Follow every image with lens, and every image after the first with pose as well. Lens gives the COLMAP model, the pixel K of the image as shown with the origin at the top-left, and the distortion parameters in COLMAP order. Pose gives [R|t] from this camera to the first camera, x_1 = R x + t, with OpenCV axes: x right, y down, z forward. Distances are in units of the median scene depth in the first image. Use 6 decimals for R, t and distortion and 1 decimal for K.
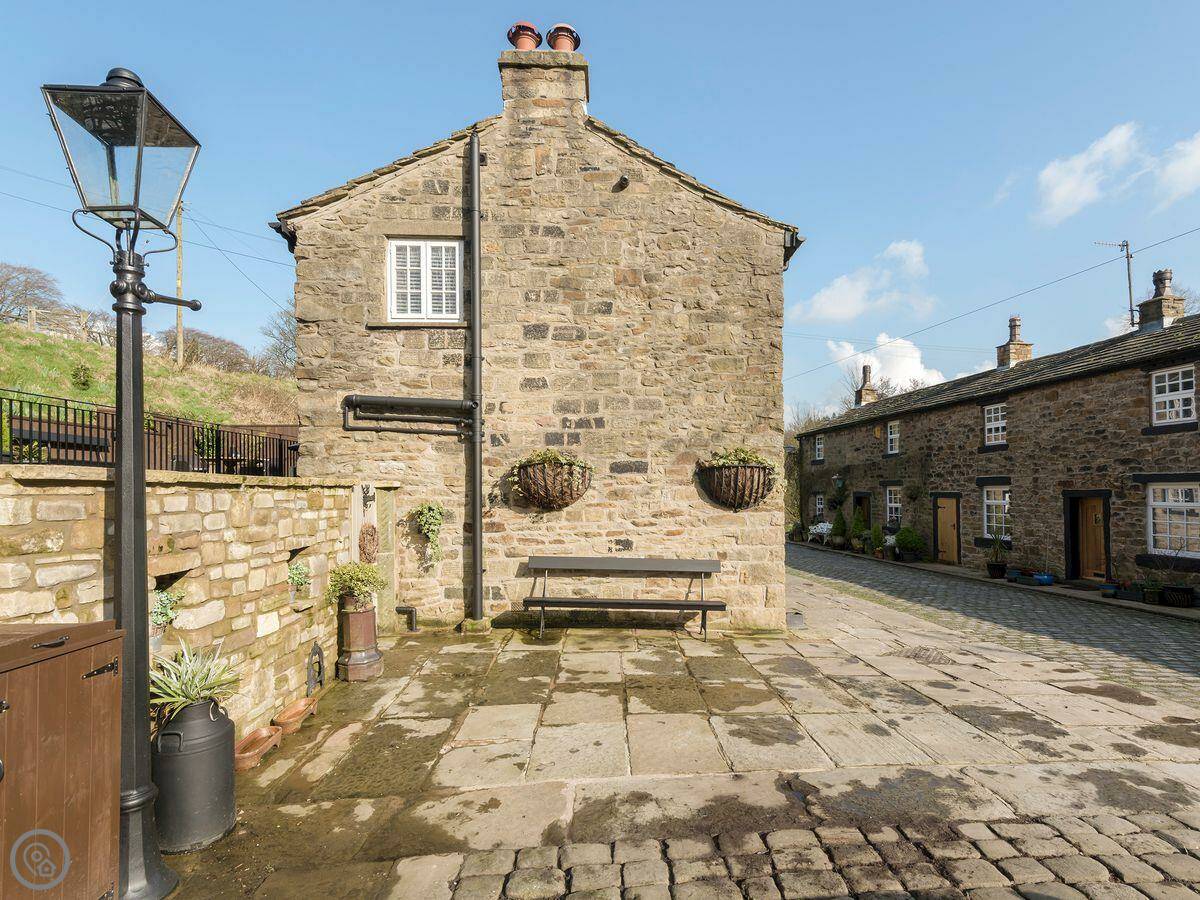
lens RADIAL K [[632.0, 0, 657.5], [0, 632.0, 488.5], [0, 0, 1]] dist [0.018212, -0.005423]
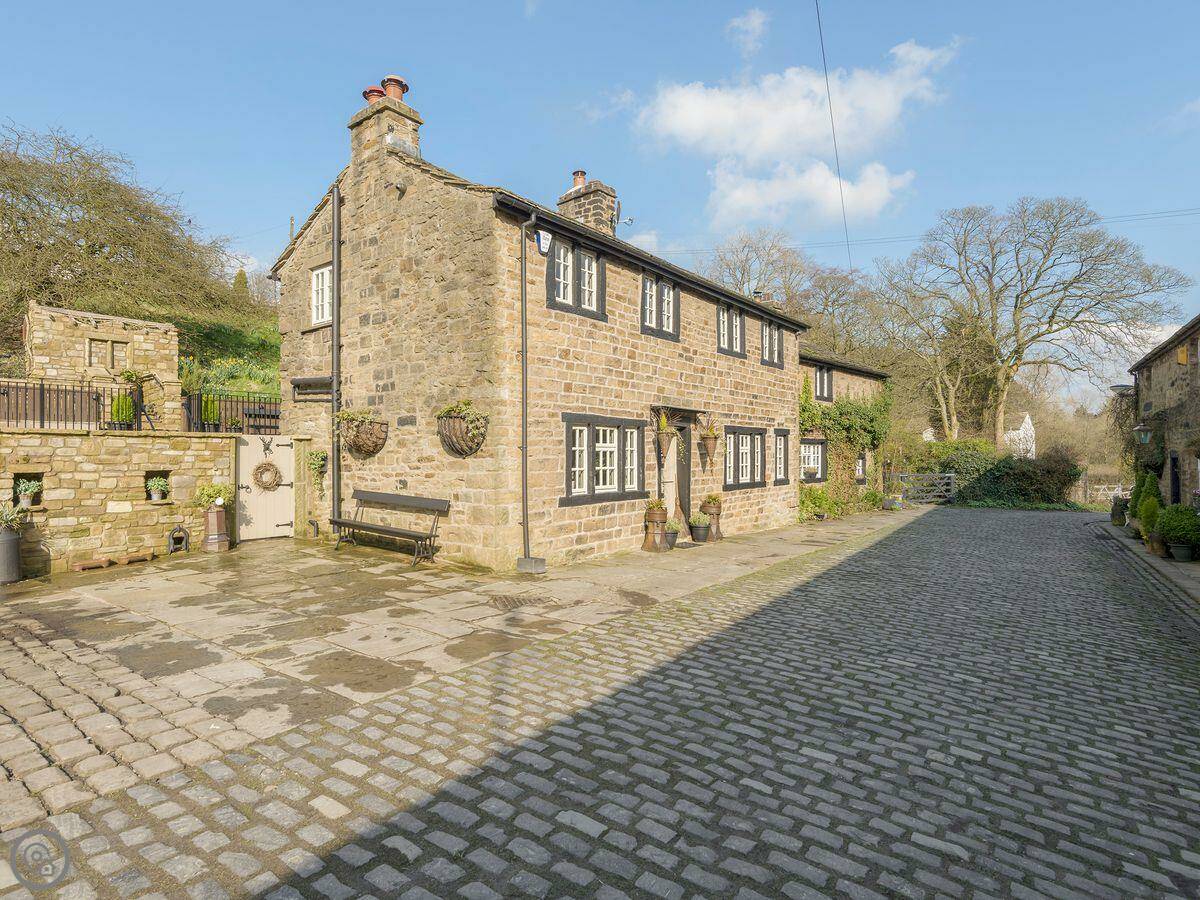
lens RADIAL K [[678.8, 0, 571.8], [0, 678.8, 449.4], [0, 0, 1]] dist [0.033672, -0.018960]
pose [[0.719282, -0.001796, -0.694716, 1.100099], [-0.002789, 0.999981, -0.005473, 0.028097], [0.694713, 0.005875, 0.719263, 0.278241]]
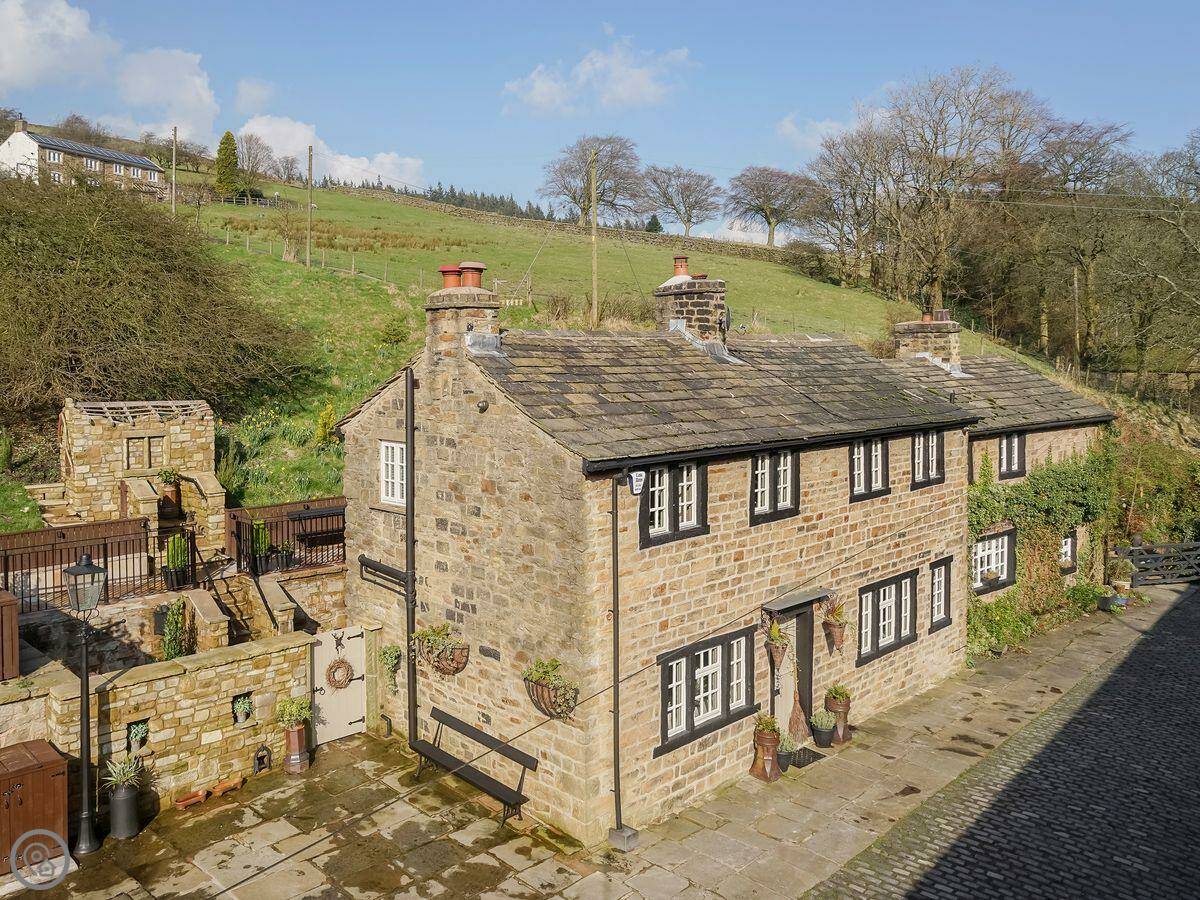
lens RADIAL K [[1002.1, 0, 528.2], [0, 1002.1, 375.5], [0, 0, 1]] dist [0.003014, -0.021282]
pose [[0.607370, 0.029323, -0.793877, 1.423675], [0.002033, 0.999258, 0.038464, -0.604712], [0.794416, -0.024976, 0.606860, -0.030330]]
